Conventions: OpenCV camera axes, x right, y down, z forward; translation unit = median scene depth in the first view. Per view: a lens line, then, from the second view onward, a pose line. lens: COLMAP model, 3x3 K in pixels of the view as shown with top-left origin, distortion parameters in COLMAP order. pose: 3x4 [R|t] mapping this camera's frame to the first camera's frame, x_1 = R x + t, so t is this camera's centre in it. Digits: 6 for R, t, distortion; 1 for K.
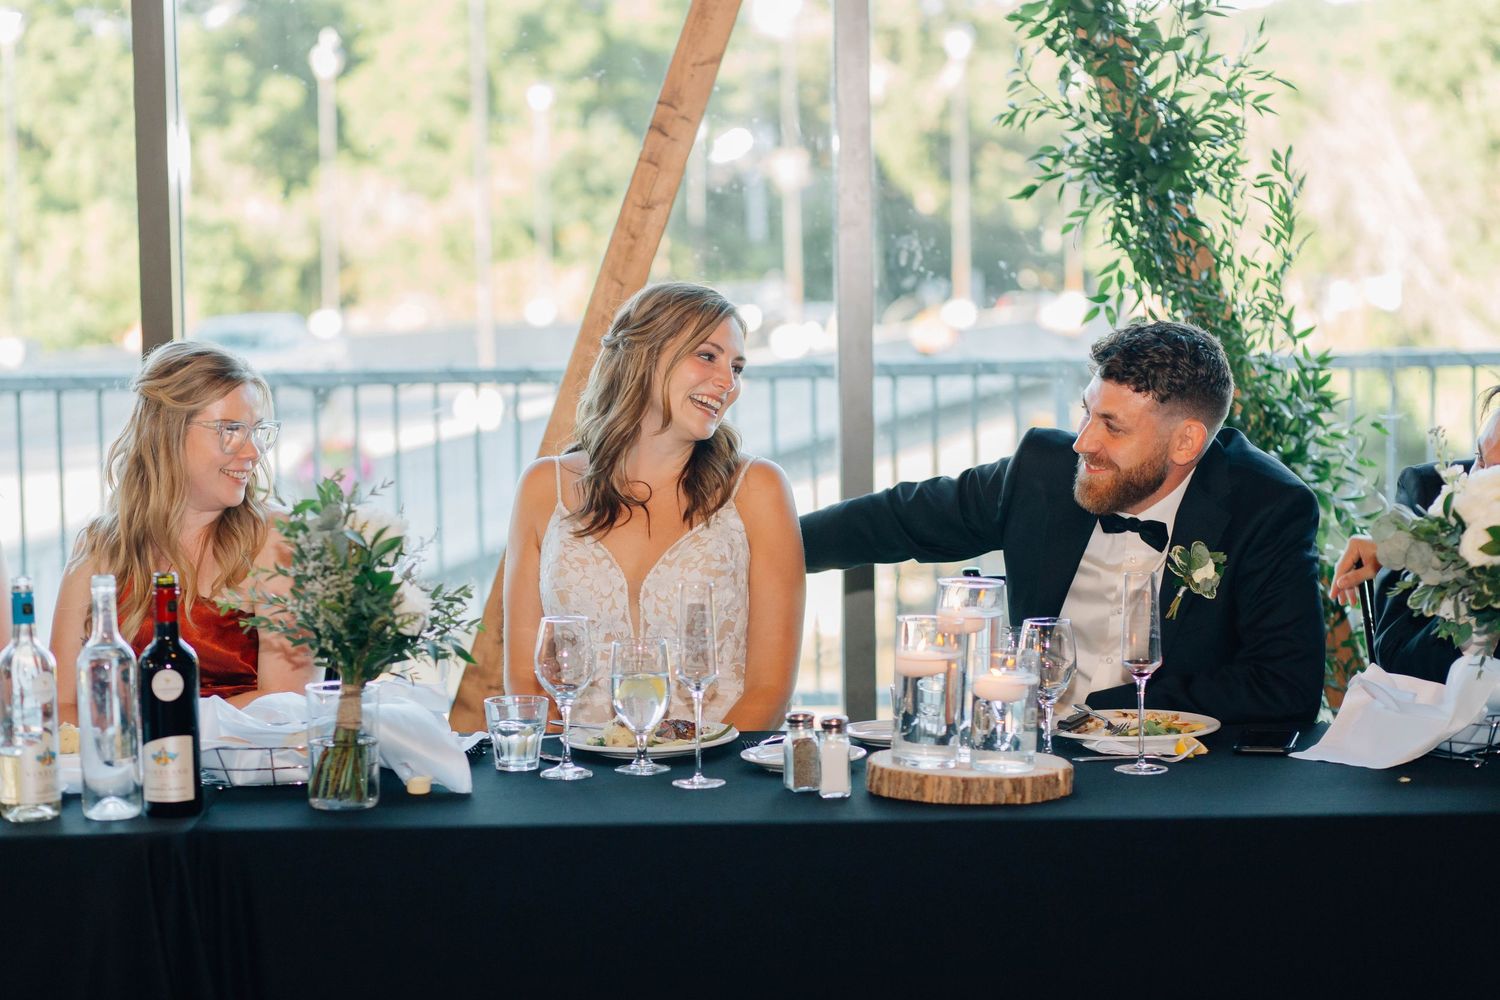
lens RADIAL K [[3666.4, 0, 750.0], [0, 3666.4, 500.0], [0, 0, 1]] dist [0.065124, 0.289557]
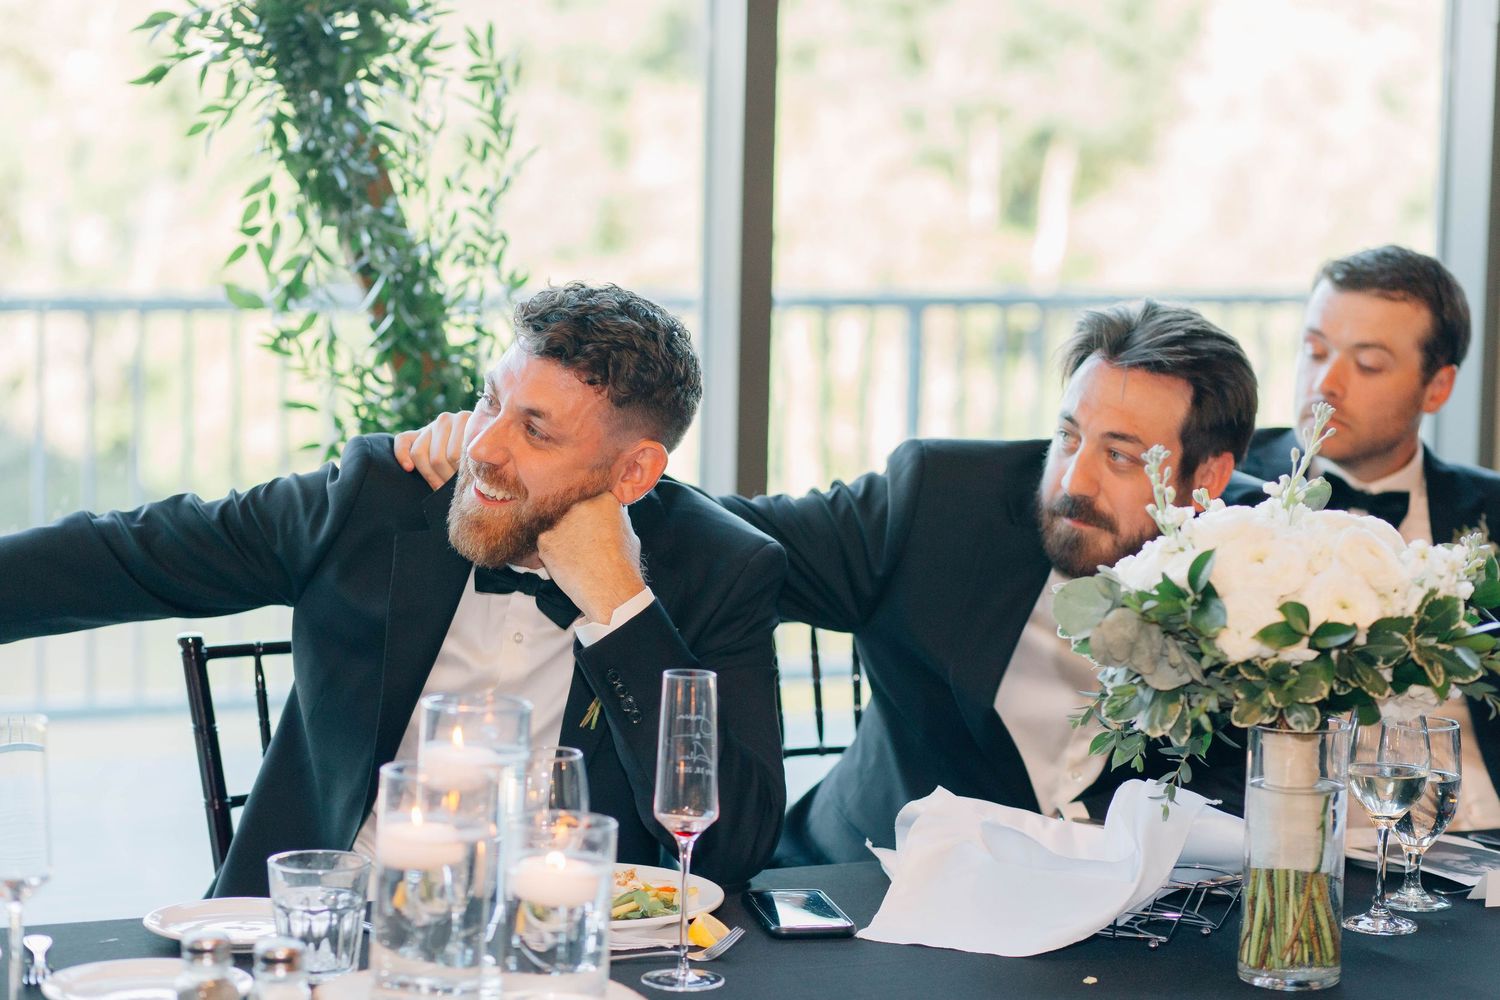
lens RADIAL K [[3666.4, 0, 750.0], [0, 3666.4, 500.0], [0, 0, 1]] dist [0.065124, 0.289557]
pose [[0.909987, -0.009793, 0.414520, -0.112427], [0.000901, 0.999765, 0.021642, -0.018364], [-0.414635, -0.019321, 0.909783, 0.319173]]
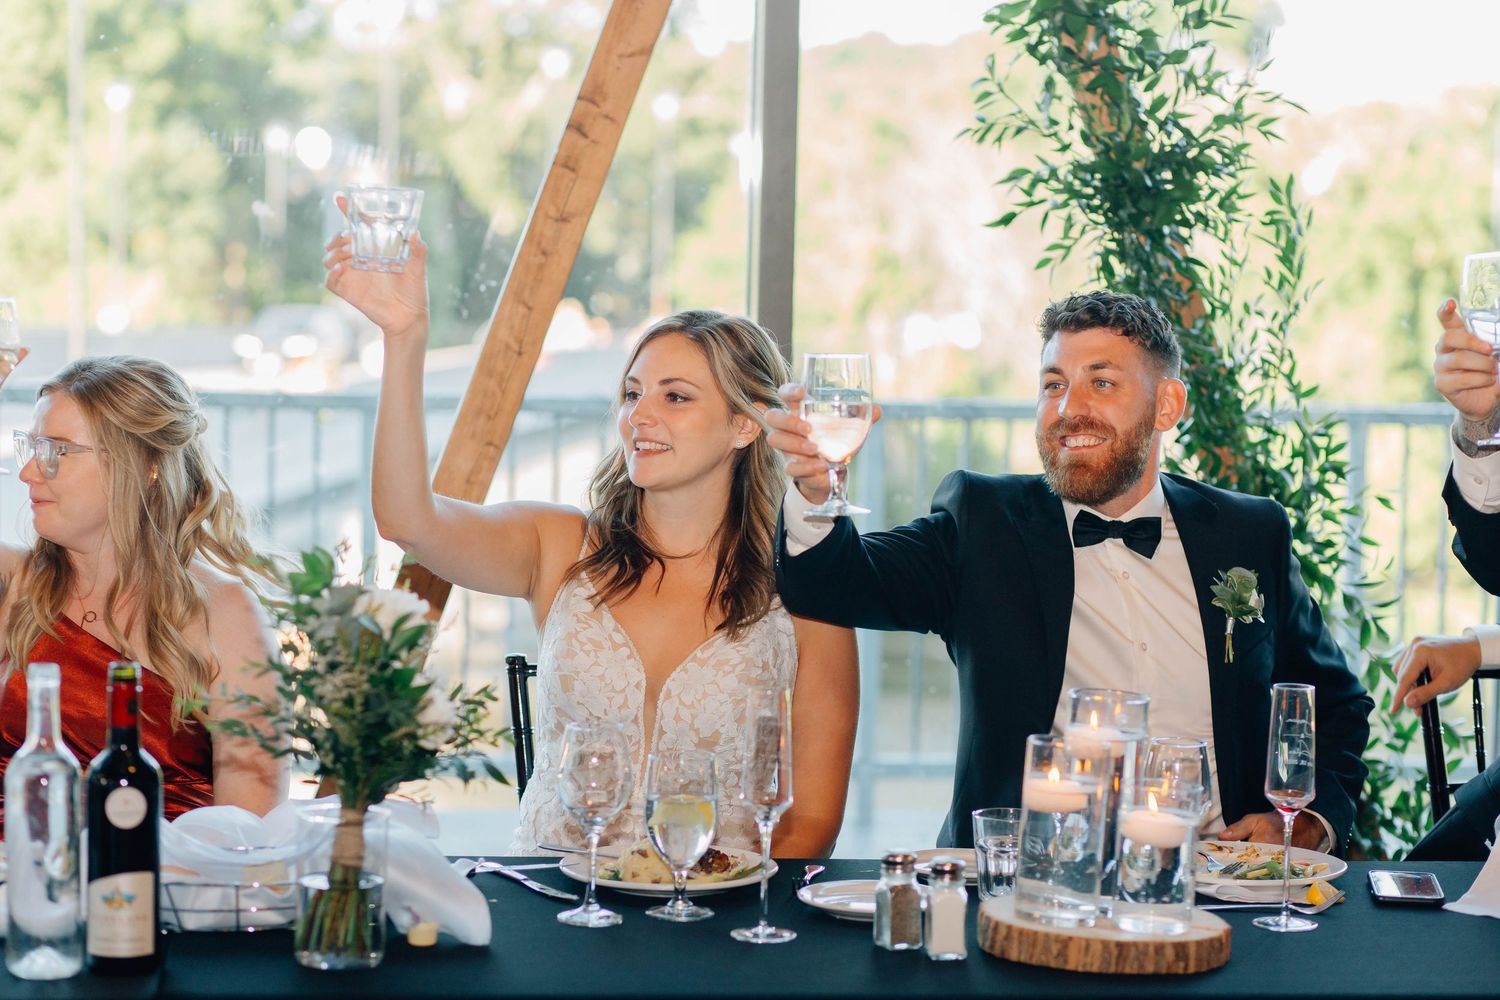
lens RADIAL K [[3666.4, 0, 750.0], [0, 3666.4, 500.0], [0, 0, 1]] dist [0.065124, 0.289557]
pose [[0.991727, 0.029814, 0.124852, -0.091232], [-0.029099, 0.999548, -0.007544, -0.009461], [-0.125020, 0.003849, 0.992147, 0.148578]]
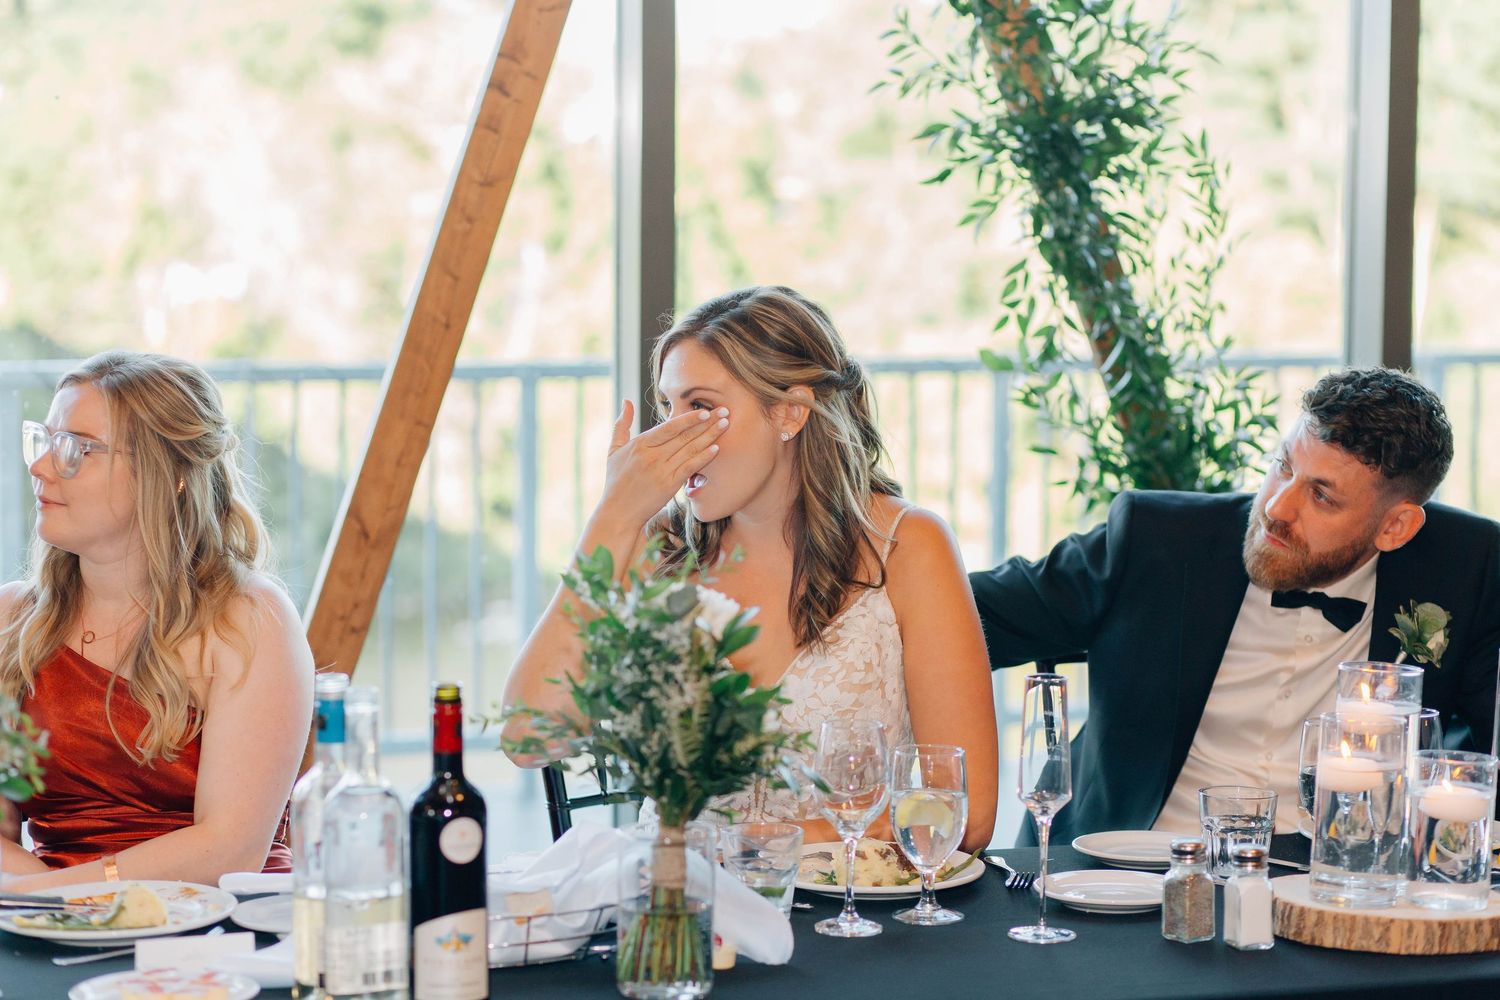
lens RADIAL K [[3678.6, 0, 749.5], [0, 3678.6, 538.7], [0, 0, 1]] dist [-0.021118, 0.479382]
pose [[0.943724, -0.009845, 0.330588, -0.246906], [0.005326, 0.999880, 0.014571, -0.013455], [-0.330692, -0.011990, 0.943663, 0.220170]]
